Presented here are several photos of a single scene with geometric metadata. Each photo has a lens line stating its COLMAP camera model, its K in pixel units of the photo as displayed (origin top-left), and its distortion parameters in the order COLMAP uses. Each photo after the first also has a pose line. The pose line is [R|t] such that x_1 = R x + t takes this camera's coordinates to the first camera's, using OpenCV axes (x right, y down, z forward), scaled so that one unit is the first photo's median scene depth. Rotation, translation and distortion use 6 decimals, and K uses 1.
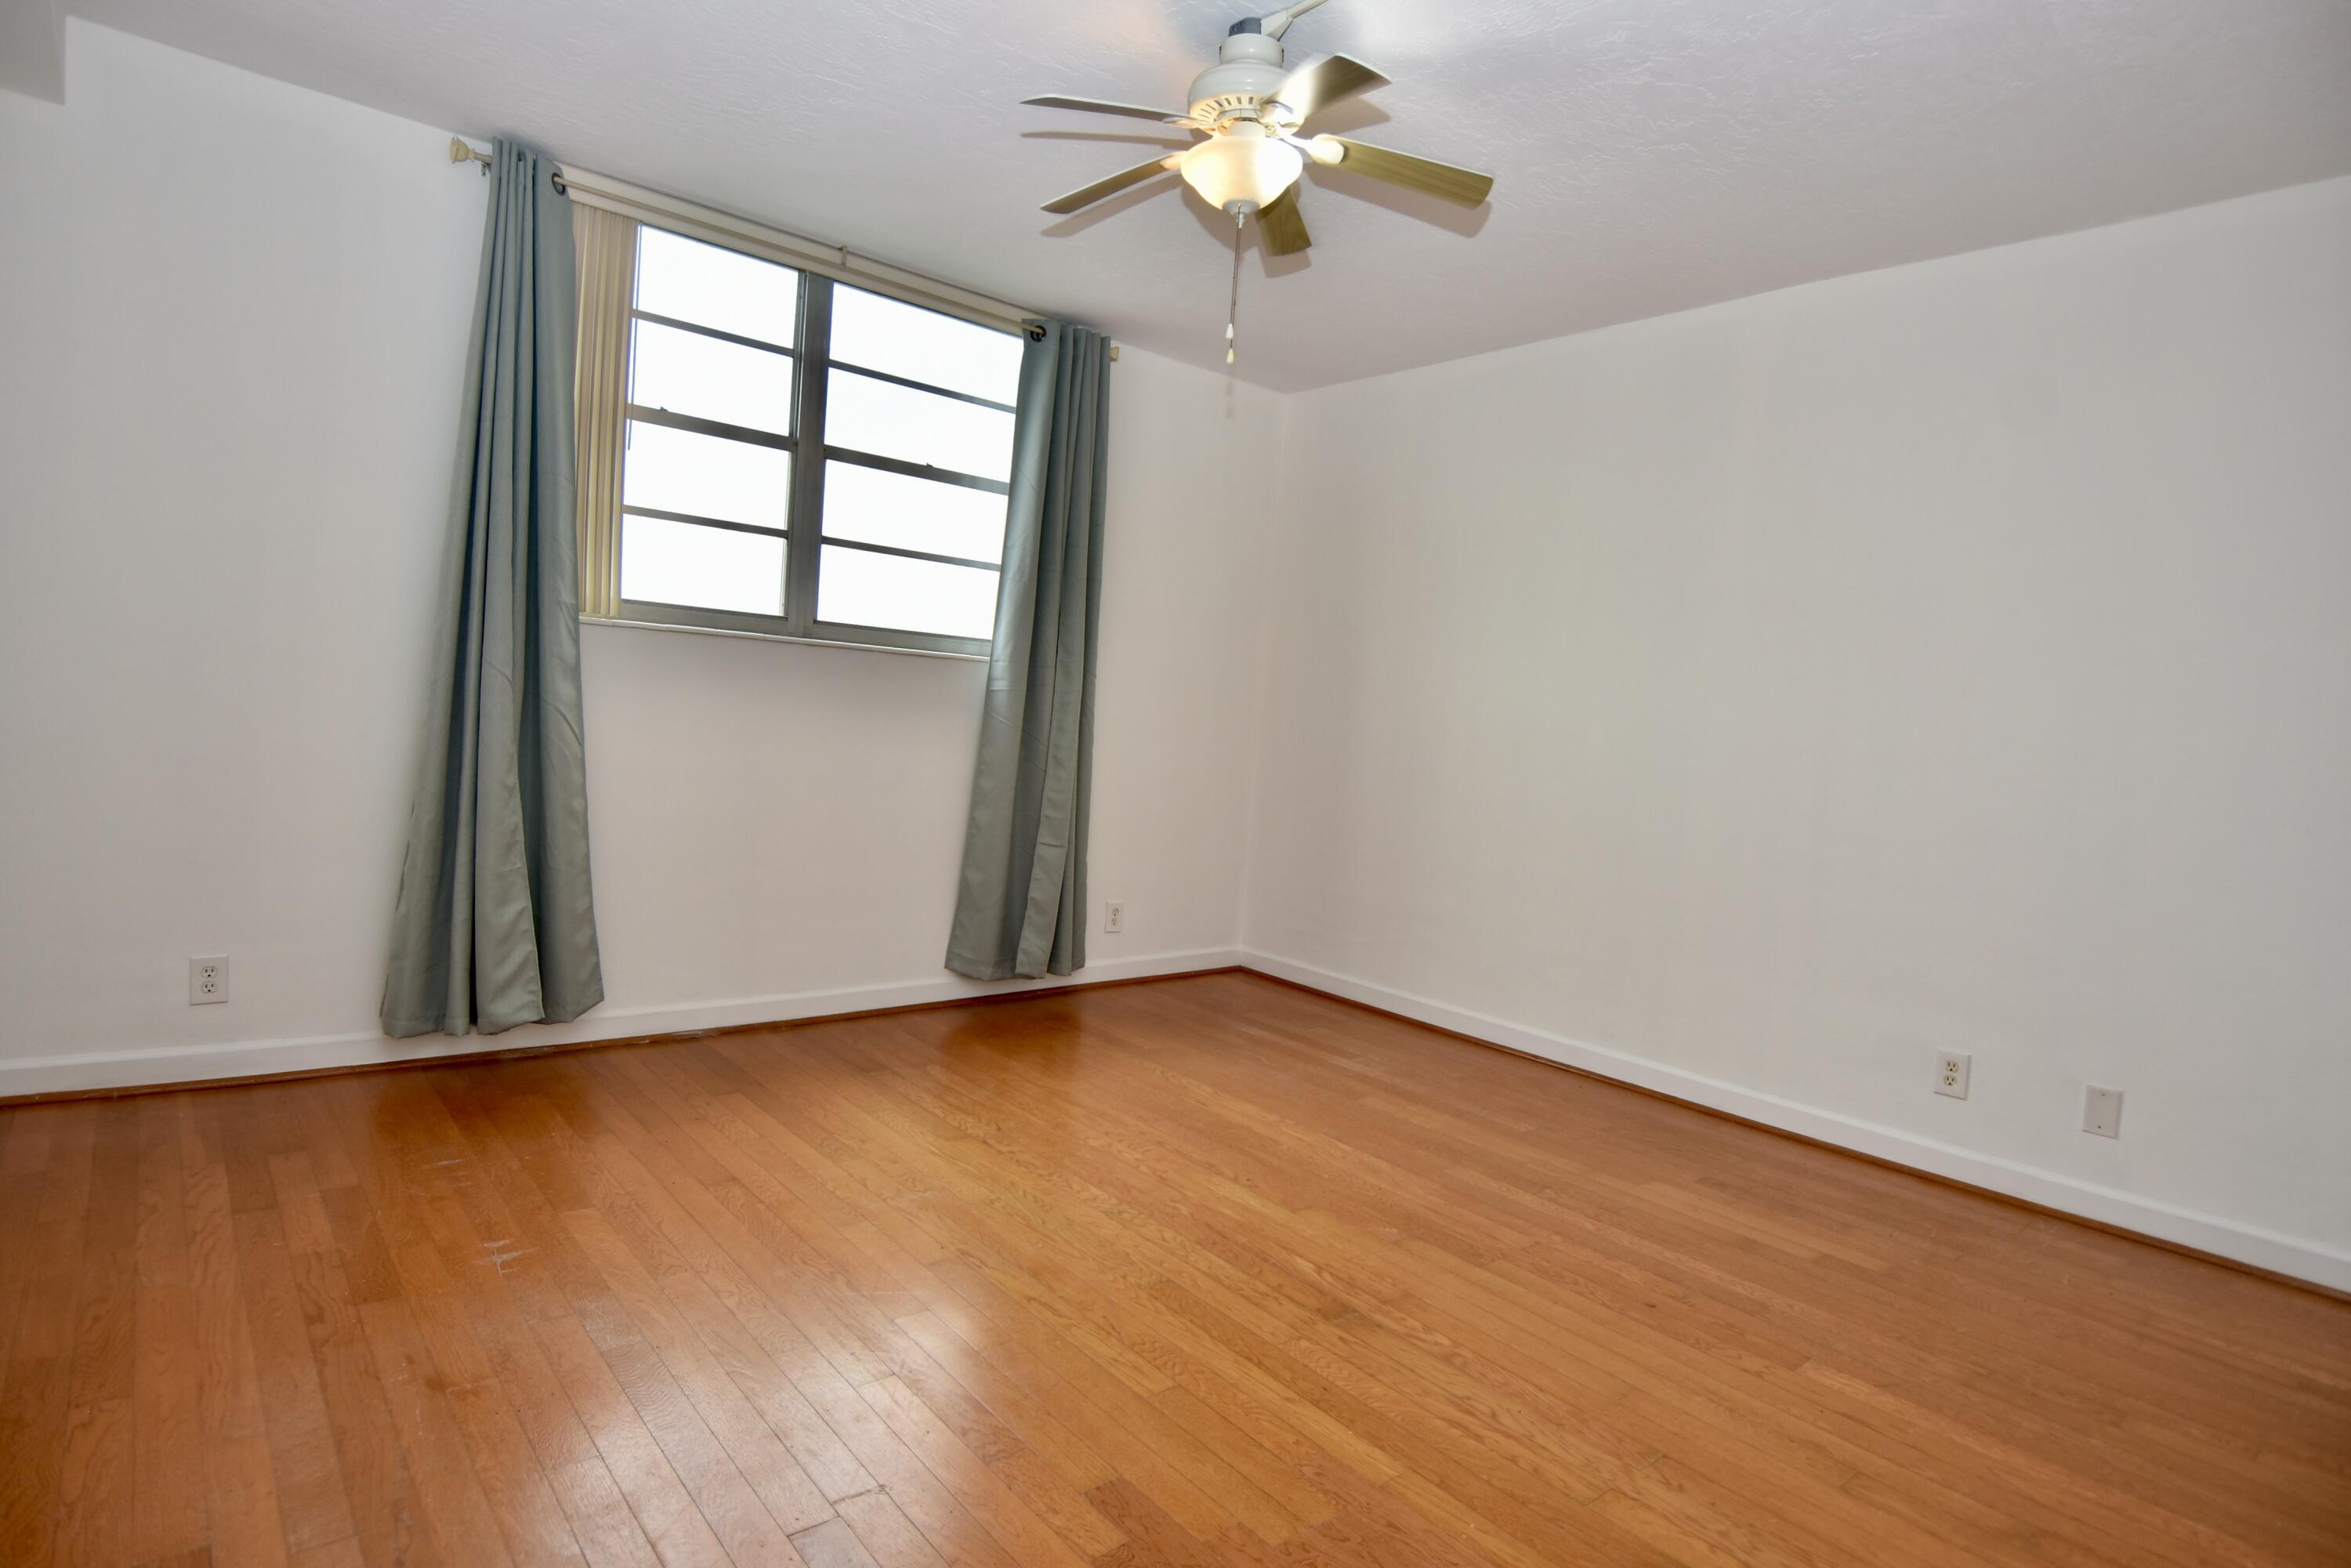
lens RADIAL K [[1237.5, 0, 1175.5], [0, 1237.5, 784.0], [0, 0, 1]] dist [0.011849, -0.027309]
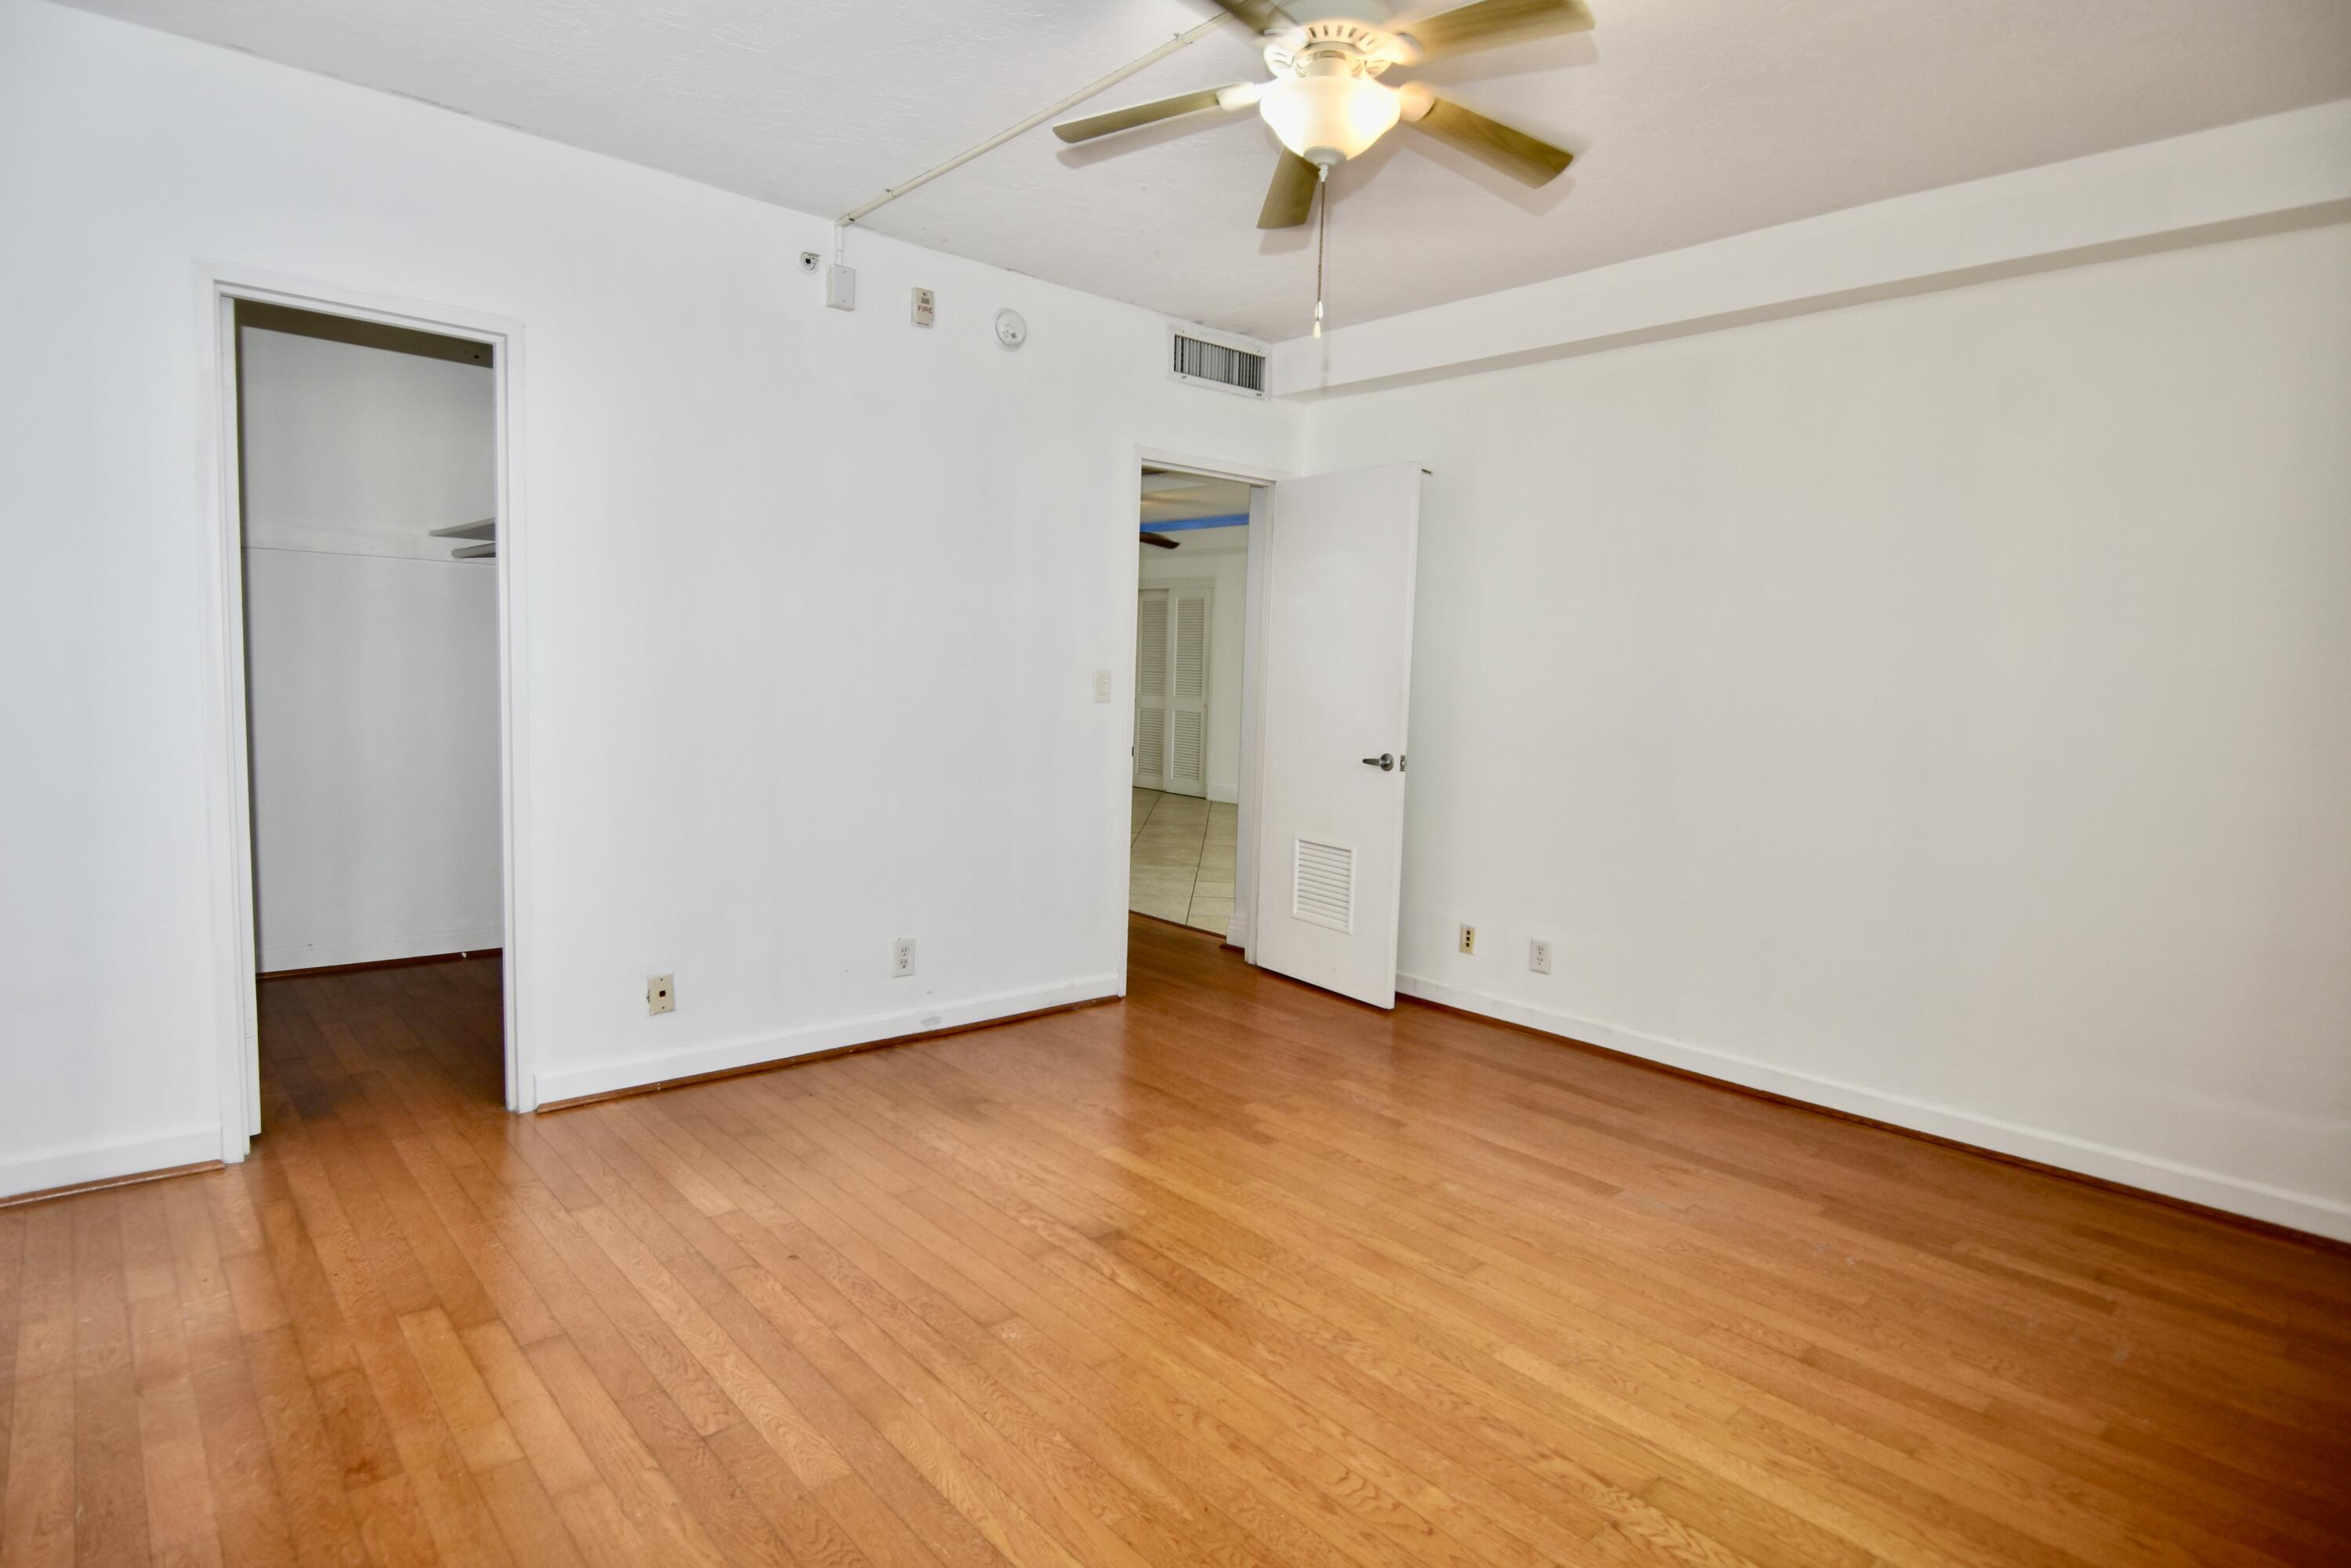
lens RADIAL K [[1237.5, 0, 1175.5], [0, 1237.5, 784.0], [0, 0, 1]] dist [0.011849, -0.027309]
pose [[-0.993734, -0.103316, -0.042632, 0.150648], [-0.108485, 0.983383, 0.145565, -0.147504], [0.026885, 0.149278, -0.988430, 1.941636]]
